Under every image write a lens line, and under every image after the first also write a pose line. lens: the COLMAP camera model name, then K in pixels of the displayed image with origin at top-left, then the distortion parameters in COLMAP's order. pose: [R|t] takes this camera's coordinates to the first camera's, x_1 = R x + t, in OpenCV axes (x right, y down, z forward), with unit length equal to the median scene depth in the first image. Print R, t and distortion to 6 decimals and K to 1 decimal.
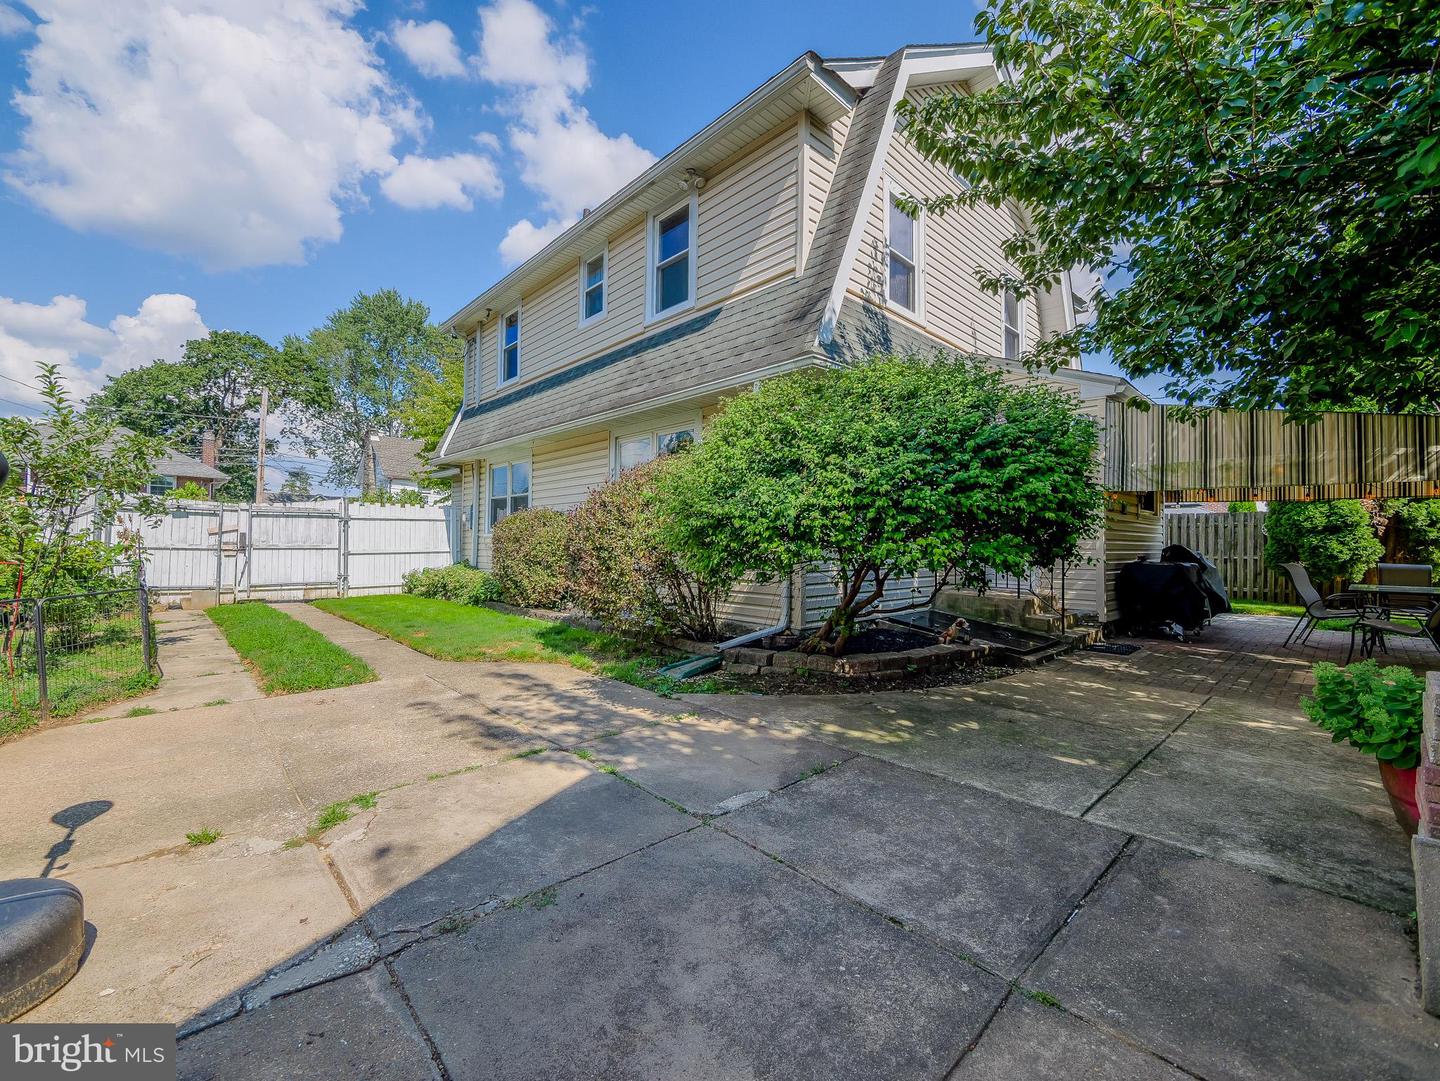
lens RADIAL K [[599.1, 0, 719.3], [0, 599.1, 535.5], [0, 0, 1]] dist [-0.007999, -0.000208]
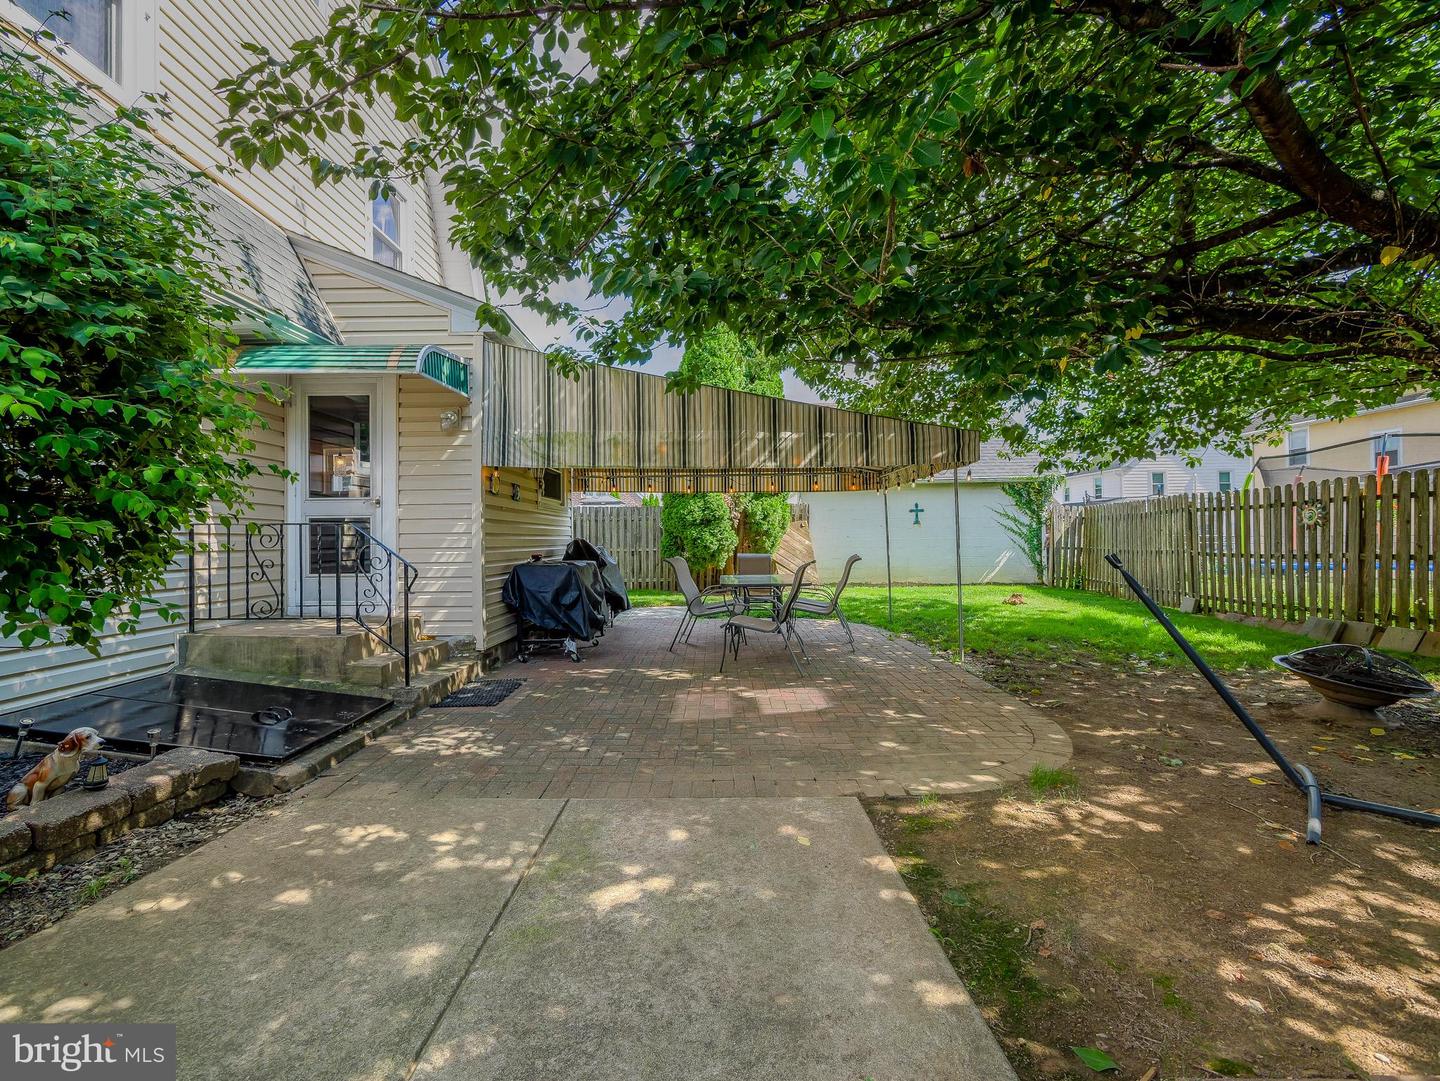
lens RADIAL K [[599.1, 0, 719.3], [0, 599.1, 535.5], [0, 0, 1]] dist [-0.007999, -0.000208]
pose [[0.676905, -0.012612, 0.735963, 0.309815], [0.007071, 0.999918, 0.010632, 0.003175], [-0.736037, -0.001993, 0.676939, 0.307973]]
